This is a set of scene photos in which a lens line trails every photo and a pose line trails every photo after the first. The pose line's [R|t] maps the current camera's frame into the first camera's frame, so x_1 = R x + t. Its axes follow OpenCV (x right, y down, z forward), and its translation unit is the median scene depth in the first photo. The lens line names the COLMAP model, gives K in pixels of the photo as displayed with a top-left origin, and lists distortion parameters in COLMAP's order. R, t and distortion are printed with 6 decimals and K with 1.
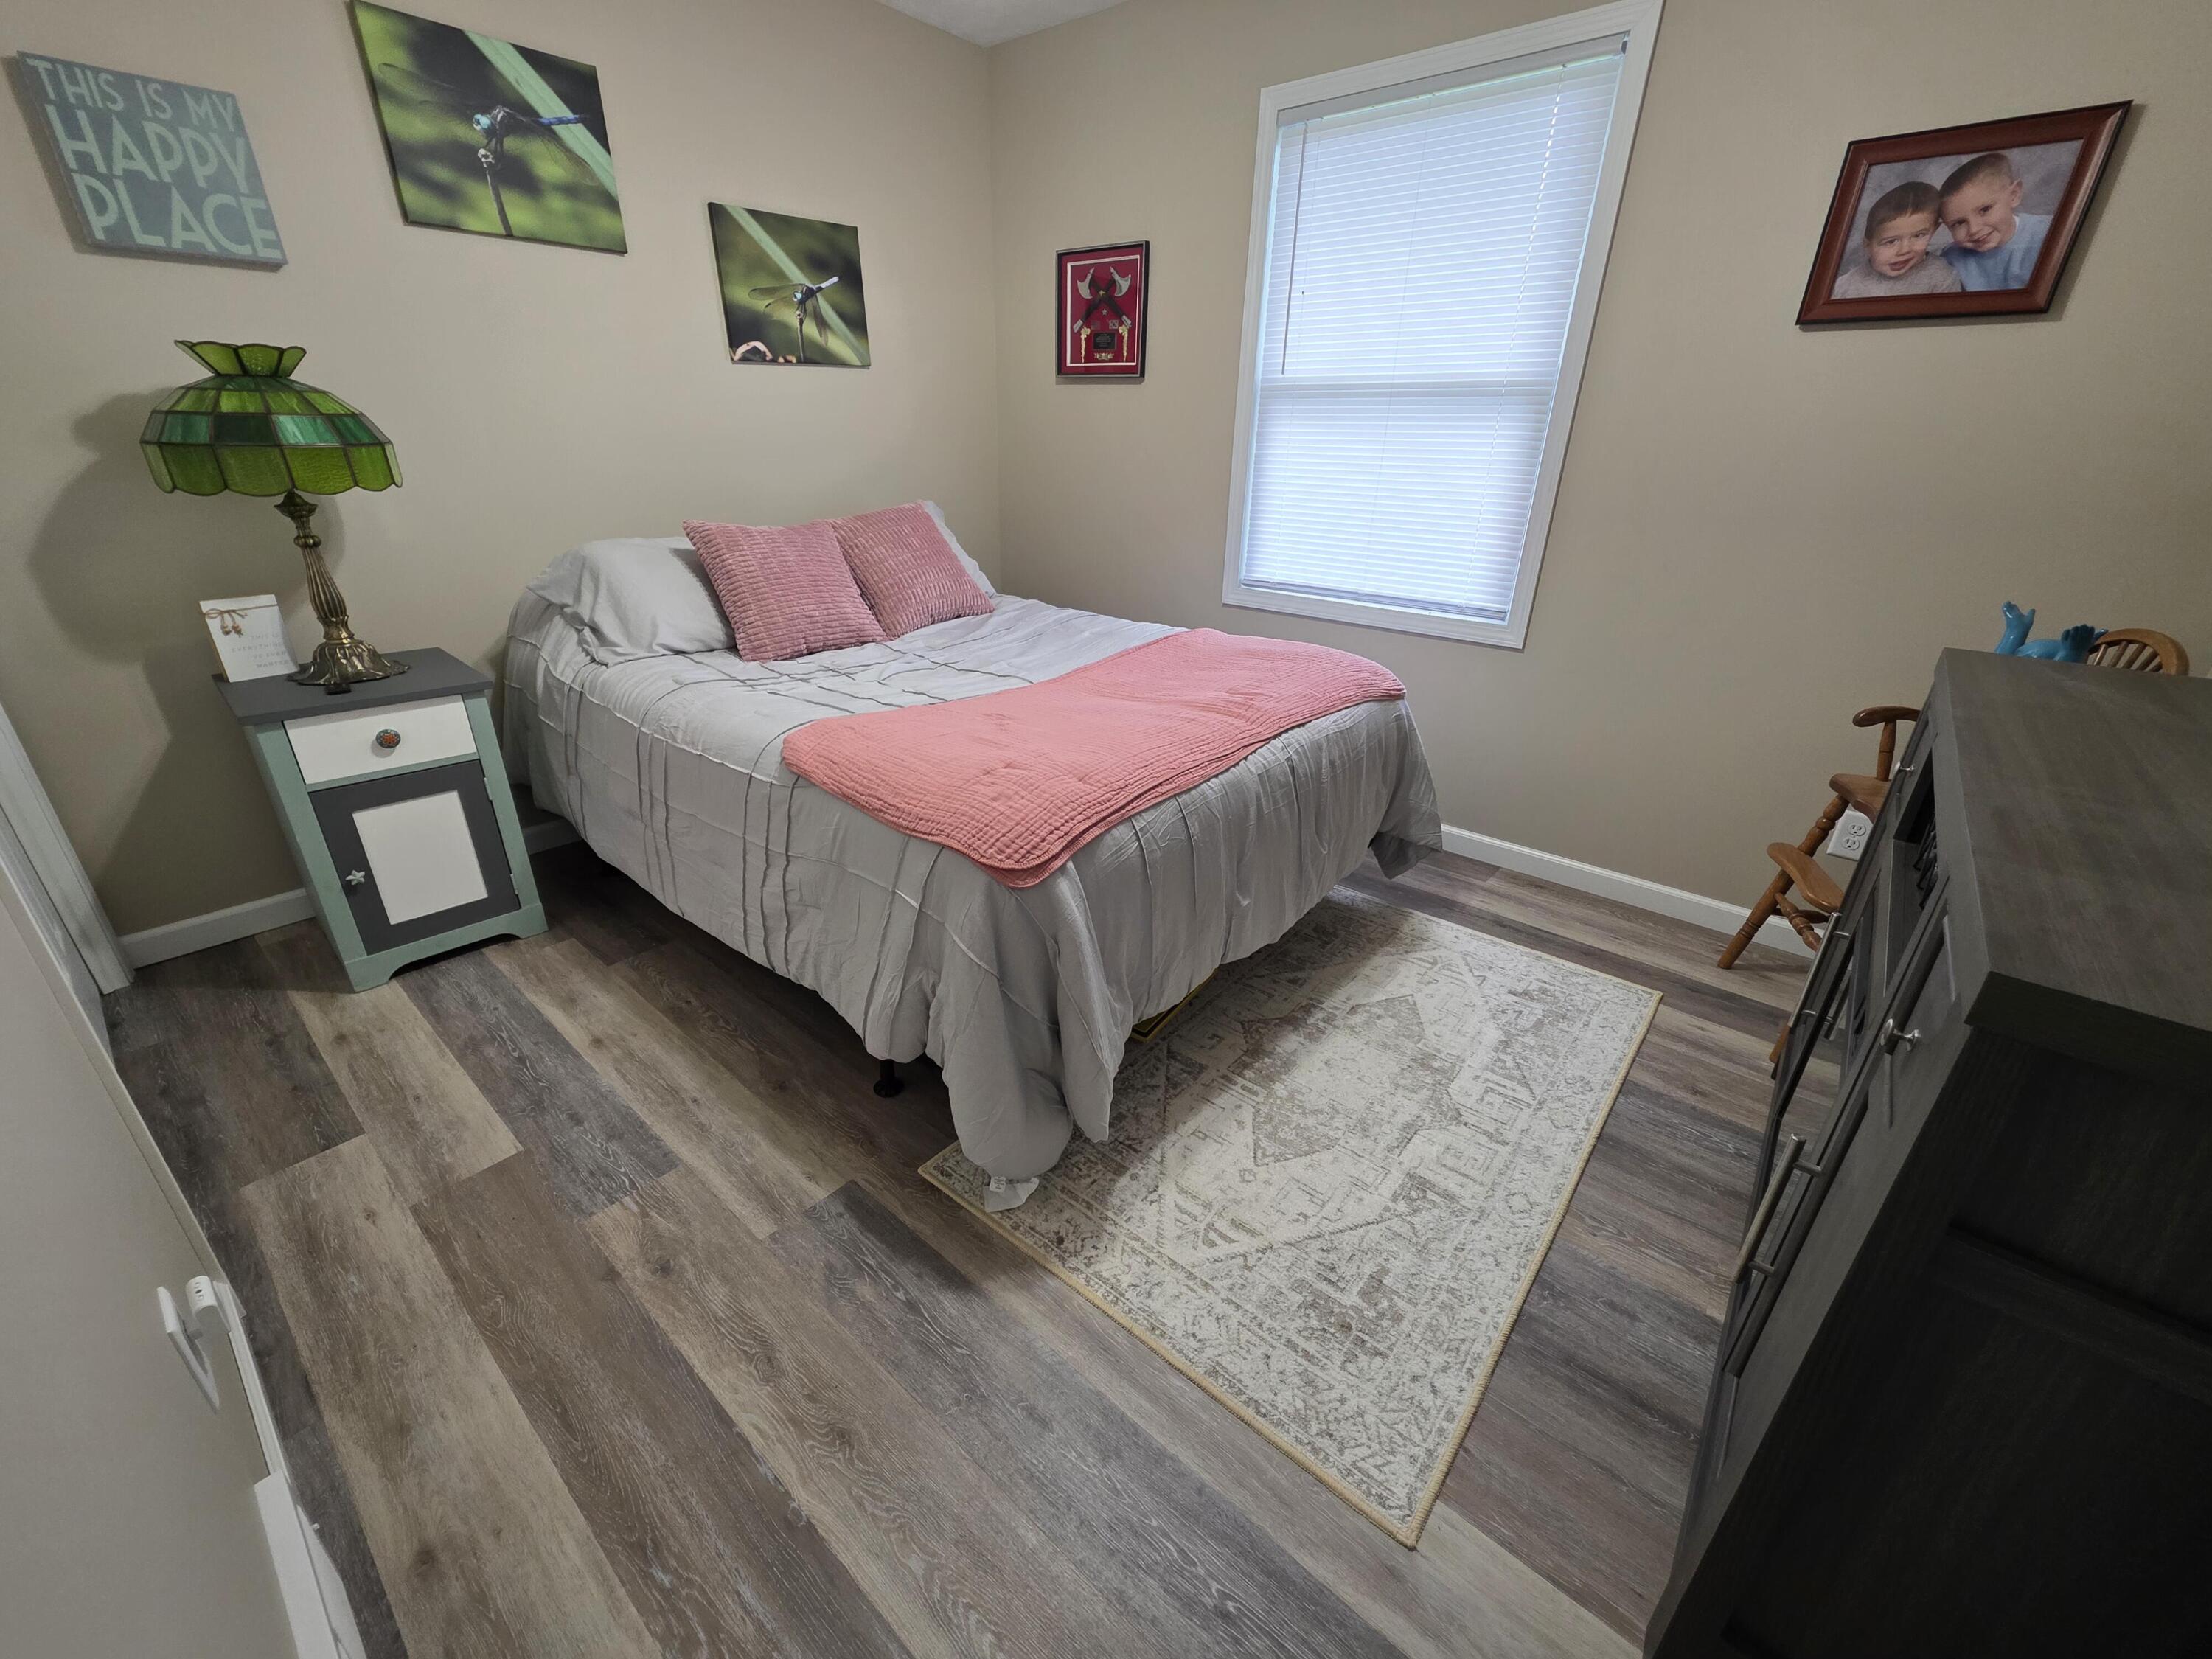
lens RADIAL K [[888.5, 0, 1097.5], [0, 888.5, 827.9], [0, 0, 1]] dist [0.004570, -0.000301]
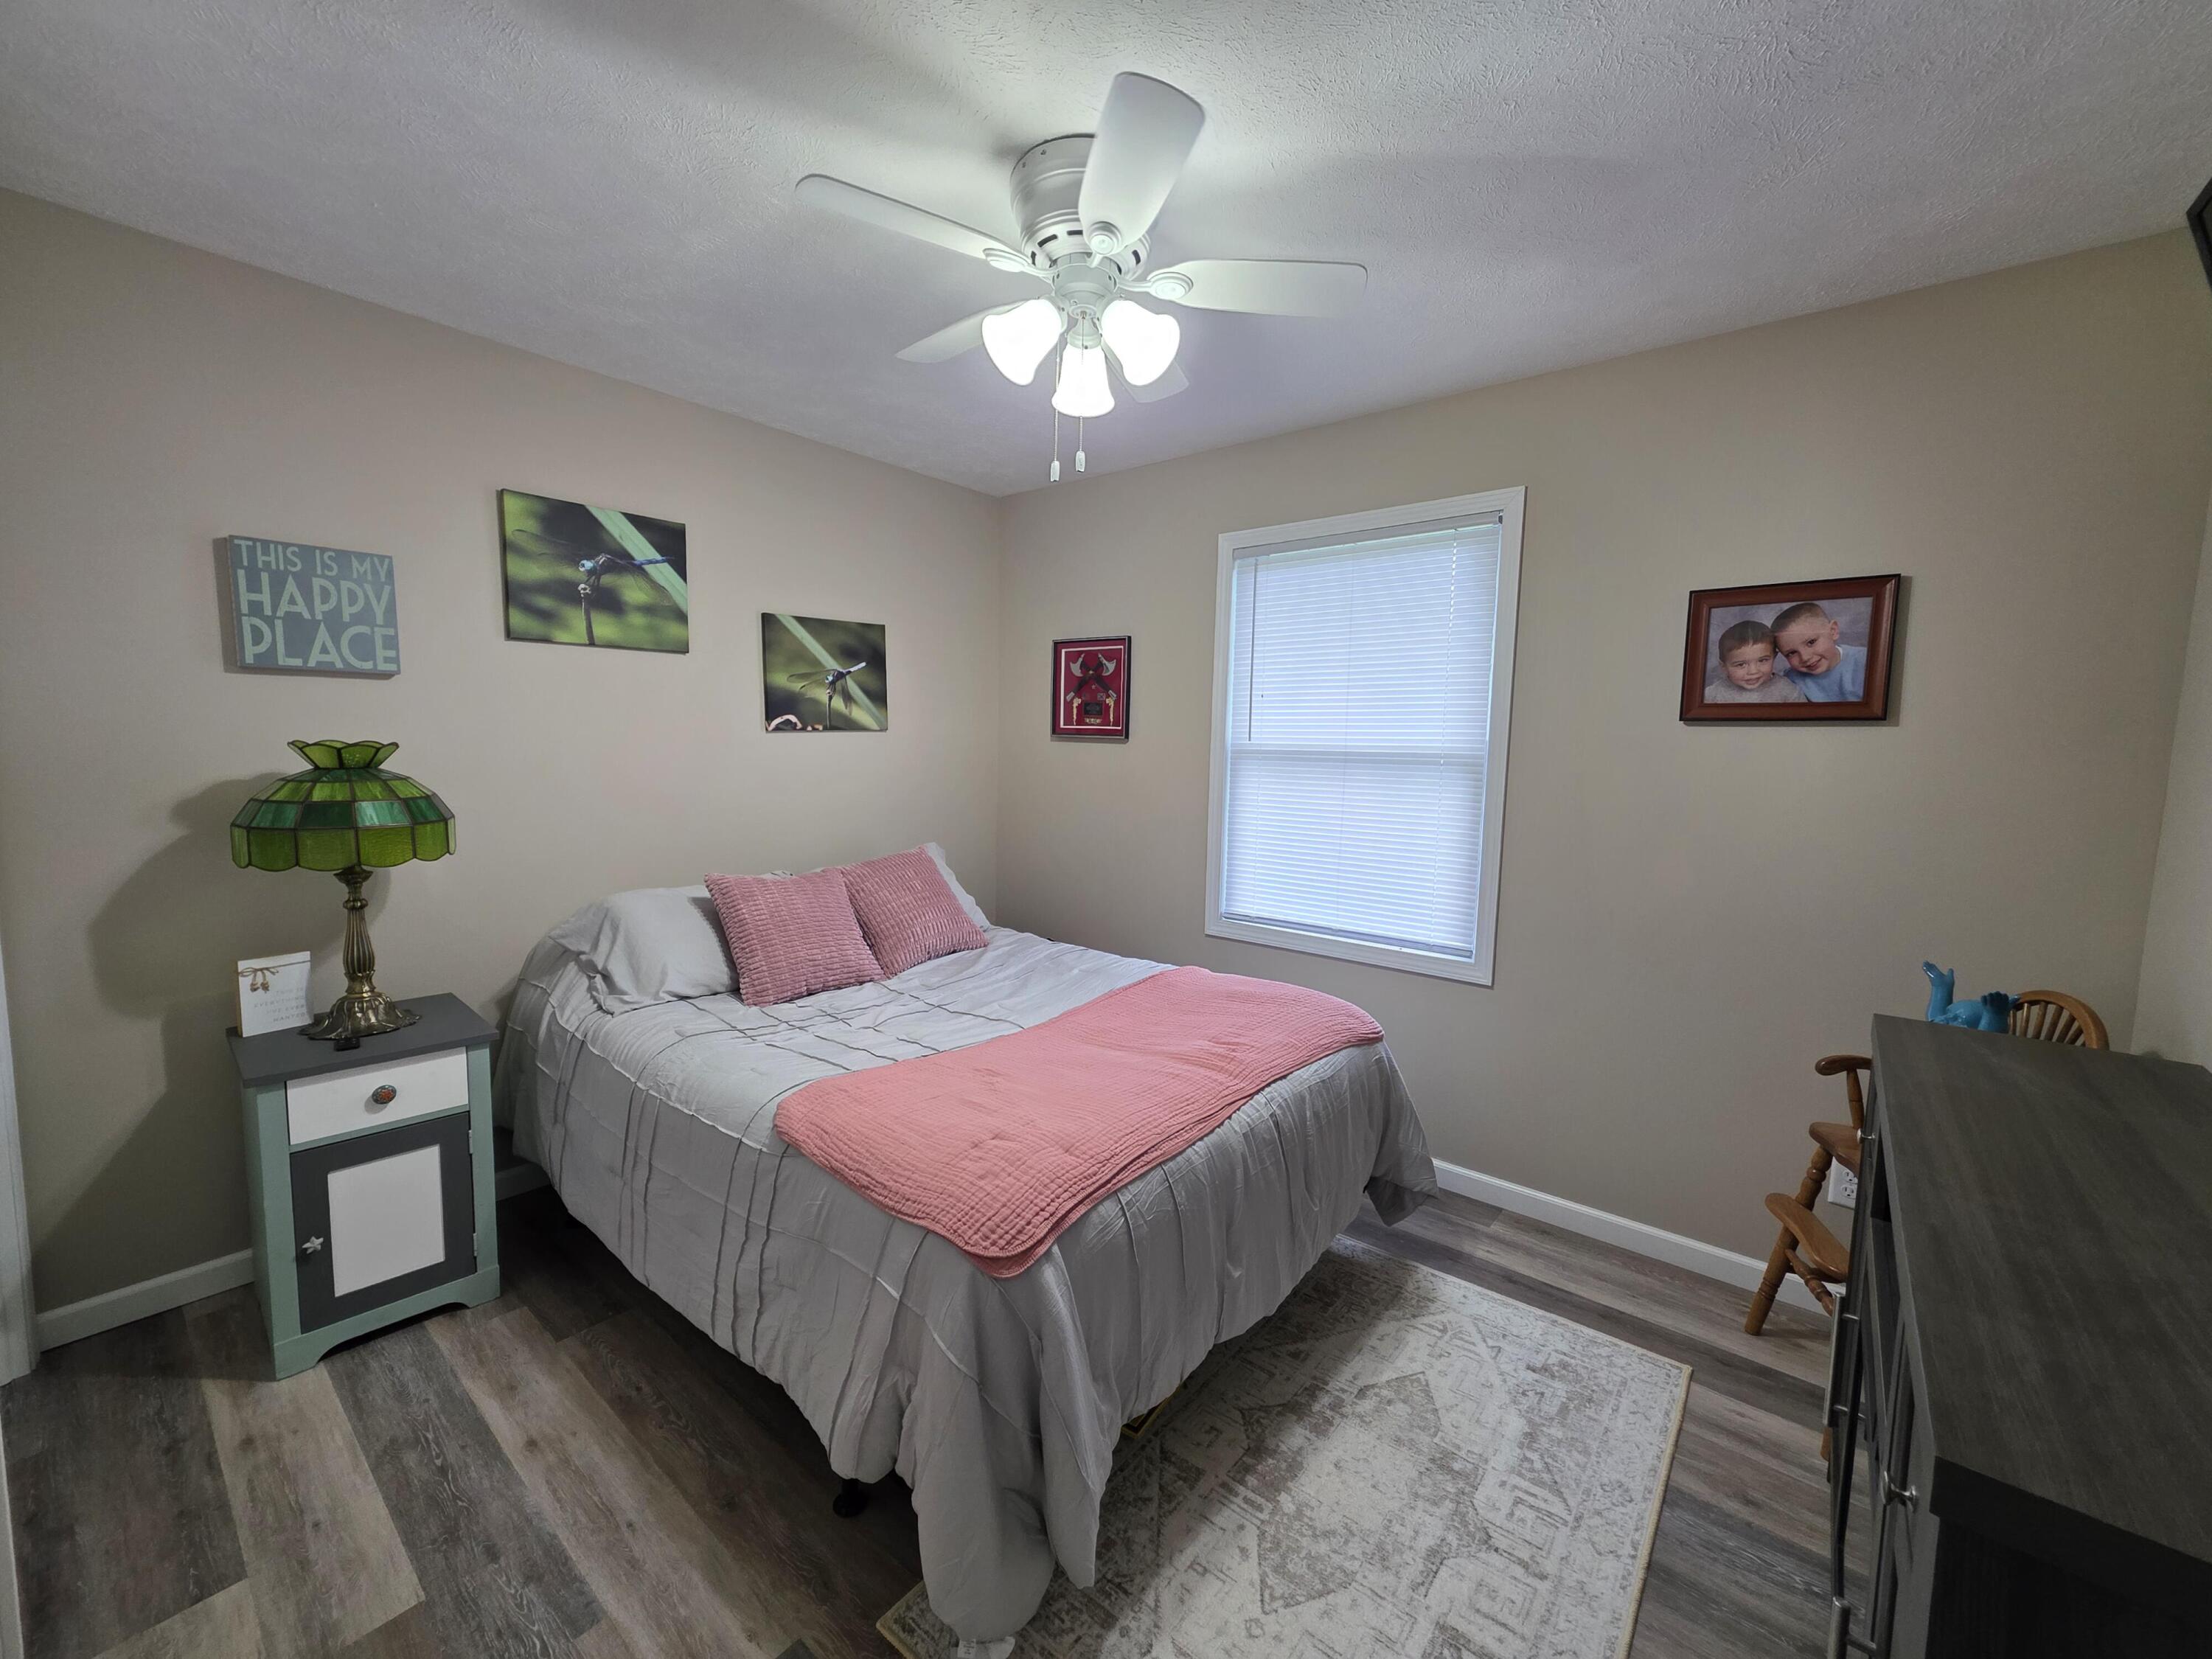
lens RADIAL K [[888.5, 0, 1099.1], [0, 888.5, 828.2], [0, 0, 1]] dist [0.004570, -0.000301]
pose [[0.999939, 0.001349, 0.010944, 0.004857], [0.002180, 0.948720, -0.316110, -0.066575], [-0.010810, 0.316115, 0.948659, -0.066174]]
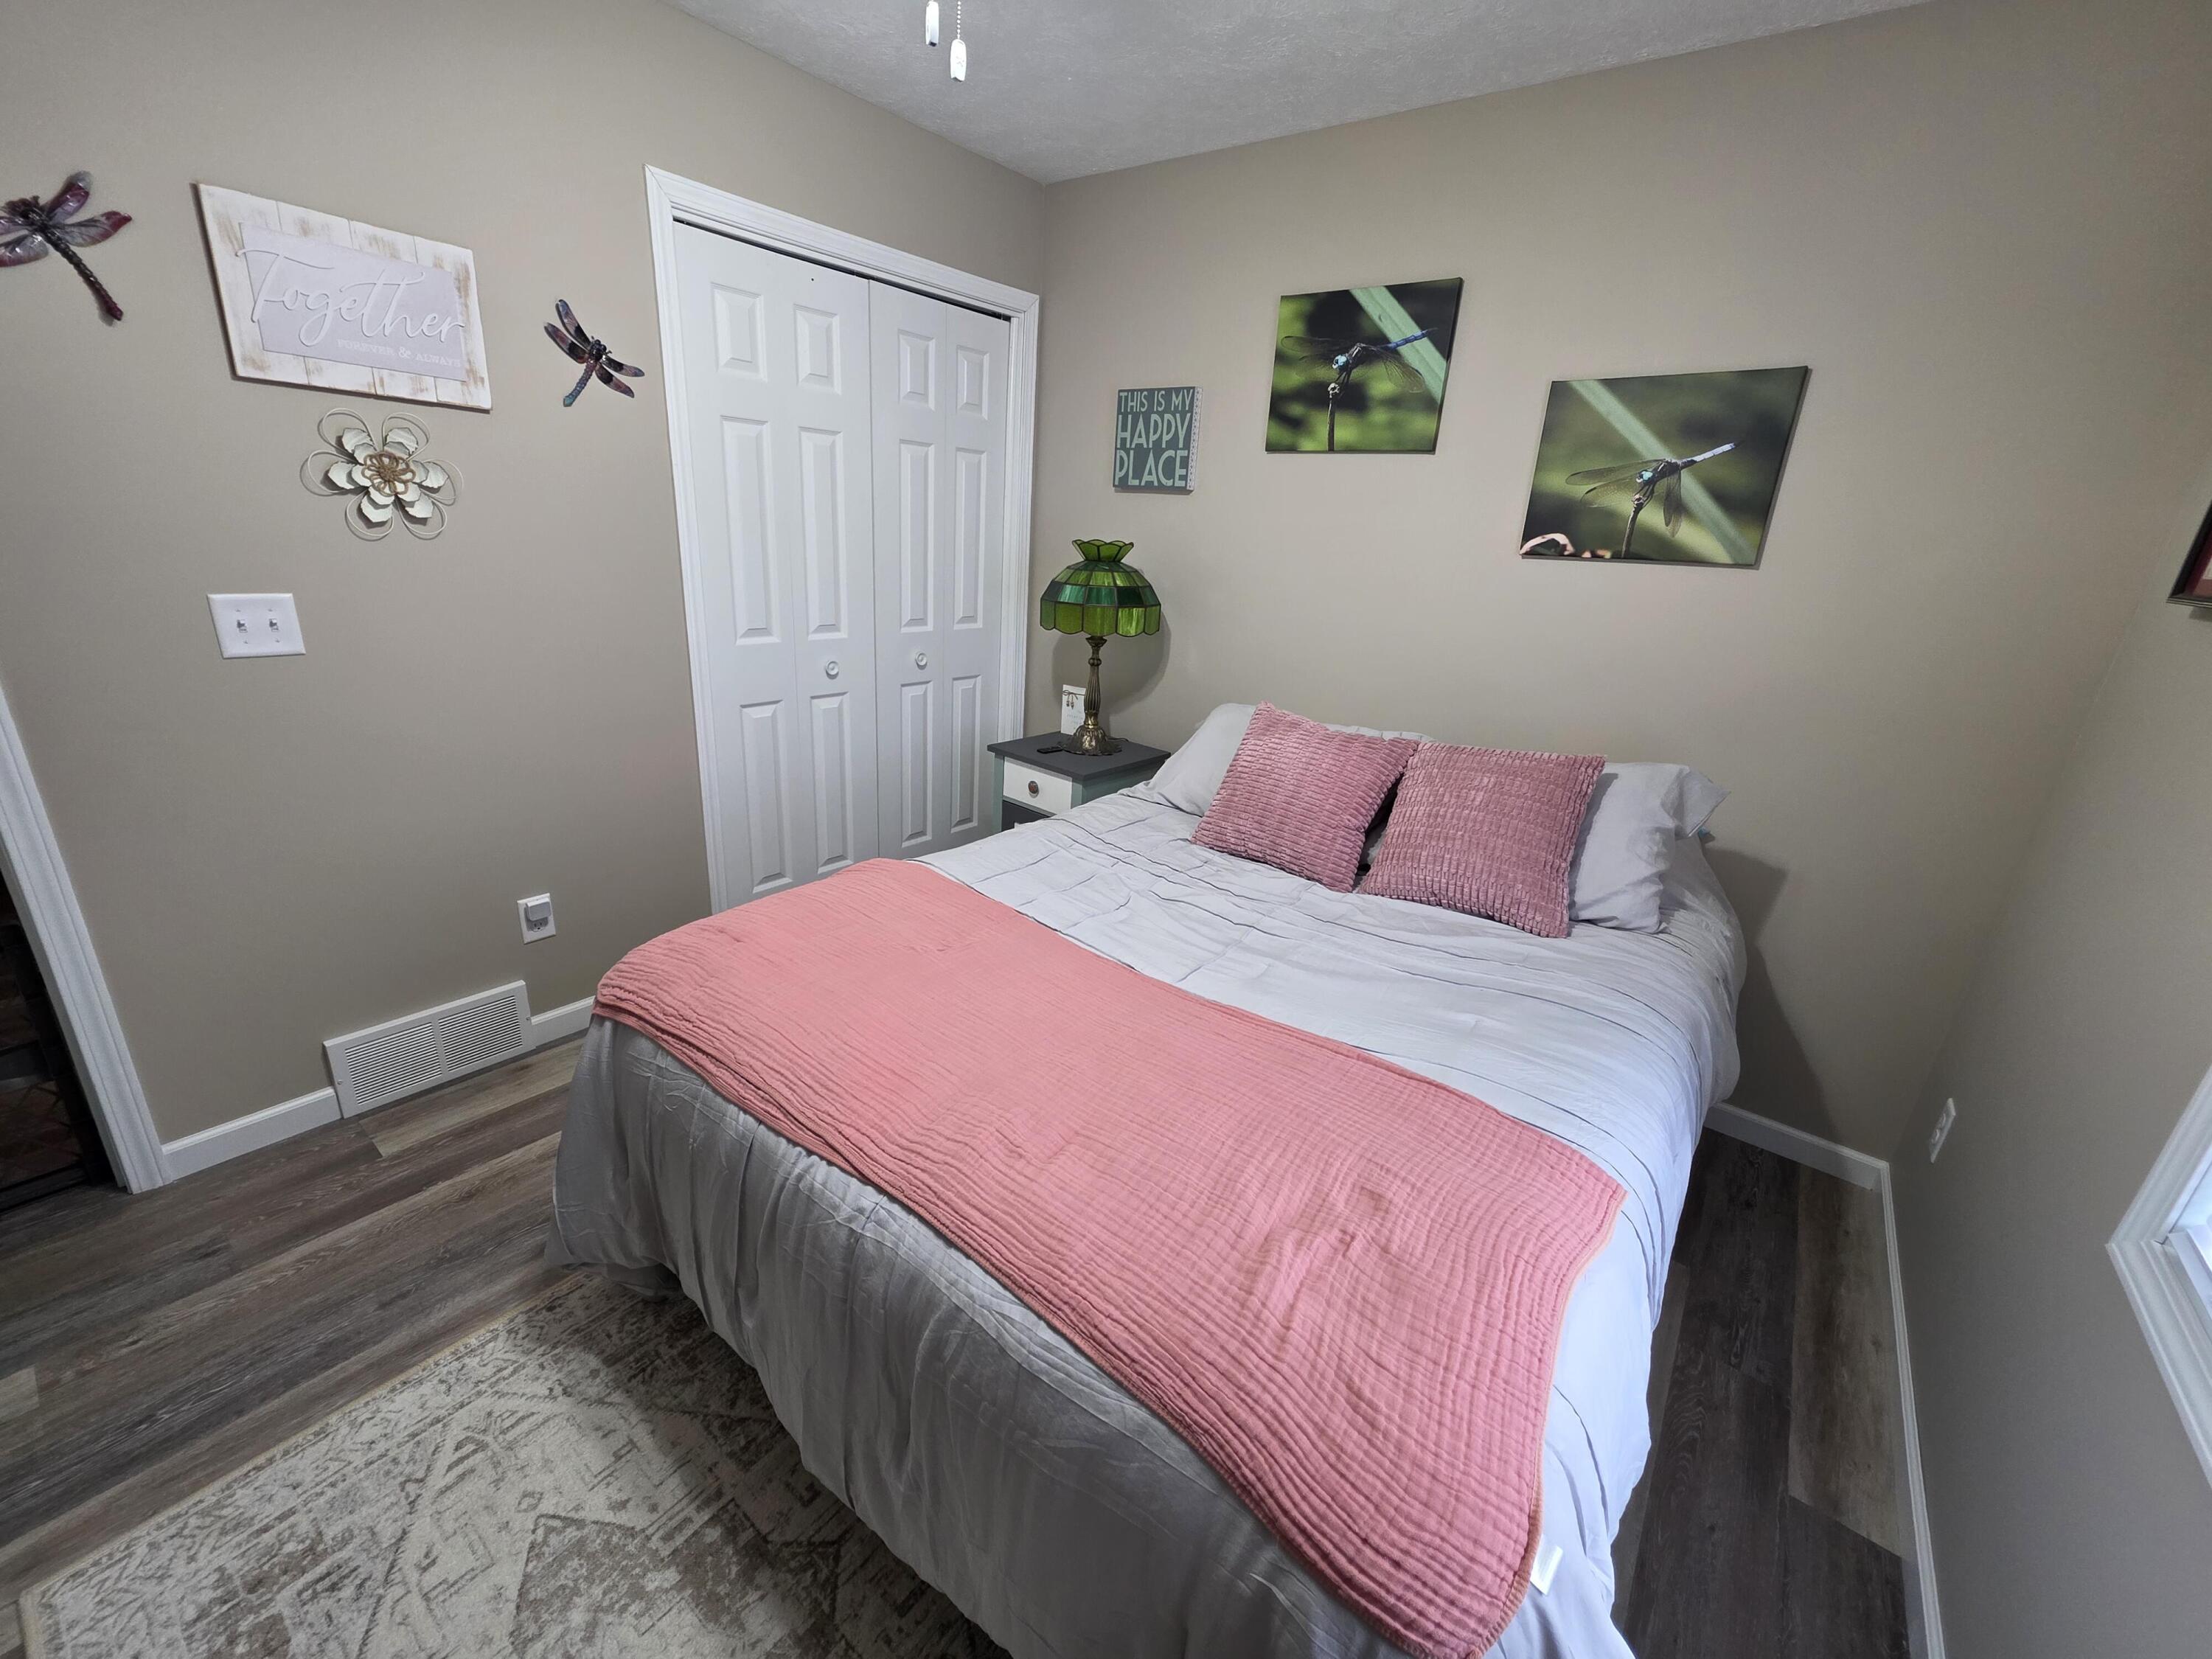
lens RADIAL K [[888.5, 0, 1122.2], [0, 888.5, 827.7], [0, 0, 1]] dist [0.004570, -0.000301]
pose [[0.047334, 0.315453, -0.947760, 0.667458], [-0.464889, 0.846756, 0.258616, -0.513976], [0.884103, 0.428362, 0.186731, 0.914858]]
